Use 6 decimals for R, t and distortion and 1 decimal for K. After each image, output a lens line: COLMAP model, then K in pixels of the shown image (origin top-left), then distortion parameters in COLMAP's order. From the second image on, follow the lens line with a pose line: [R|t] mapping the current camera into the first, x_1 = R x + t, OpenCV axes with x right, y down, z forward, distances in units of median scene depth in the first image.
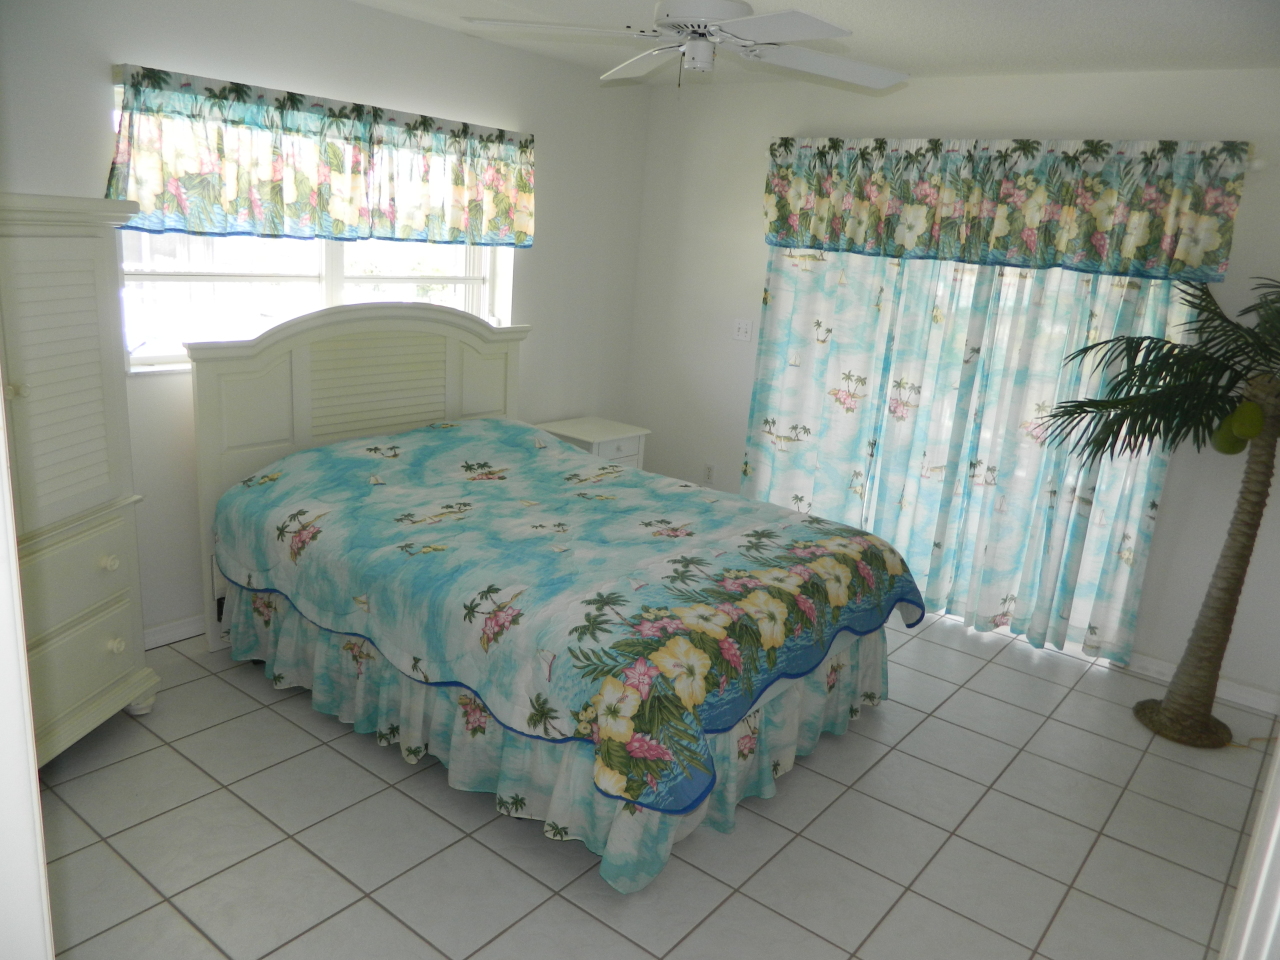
lens RADIAL K [[941.2, 0, 641.3], [0, 941.2, 471.7], [0, 0, 1]] dist [0.011936, -0.010135]
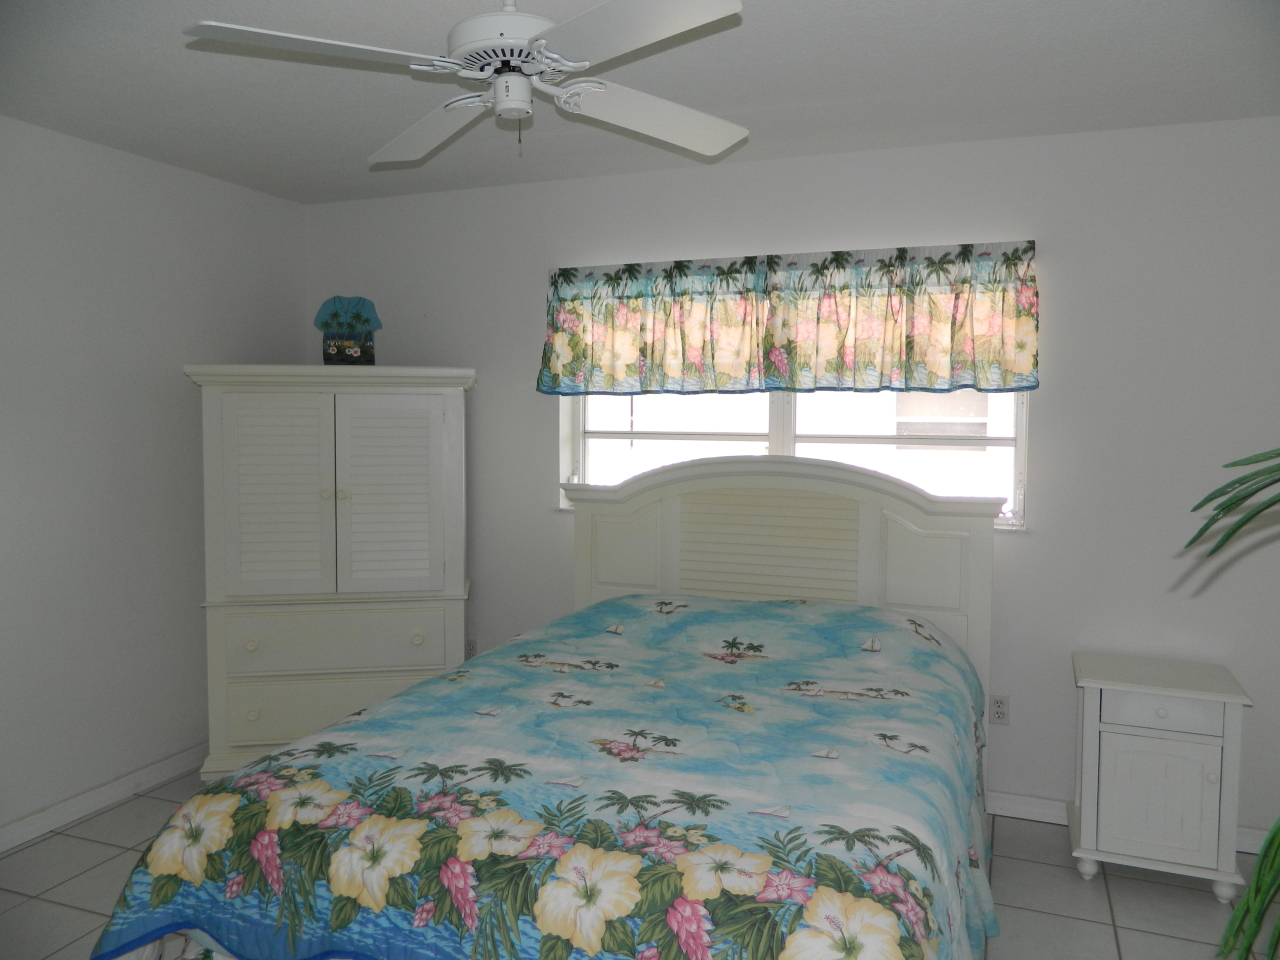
lens RADIAL K [[941.2, 0, 641.3], [0, 941.2, 471.7], [0, 0, 1]] dist [0.011936, -0.010135]
pose [[0.302813, -0.019955, -0.952841, 0.628907], [-0.221807, 0.970852, -0.090822, -0.064261], [0.926880, 0.238849, 0.289560, 0.710798]]
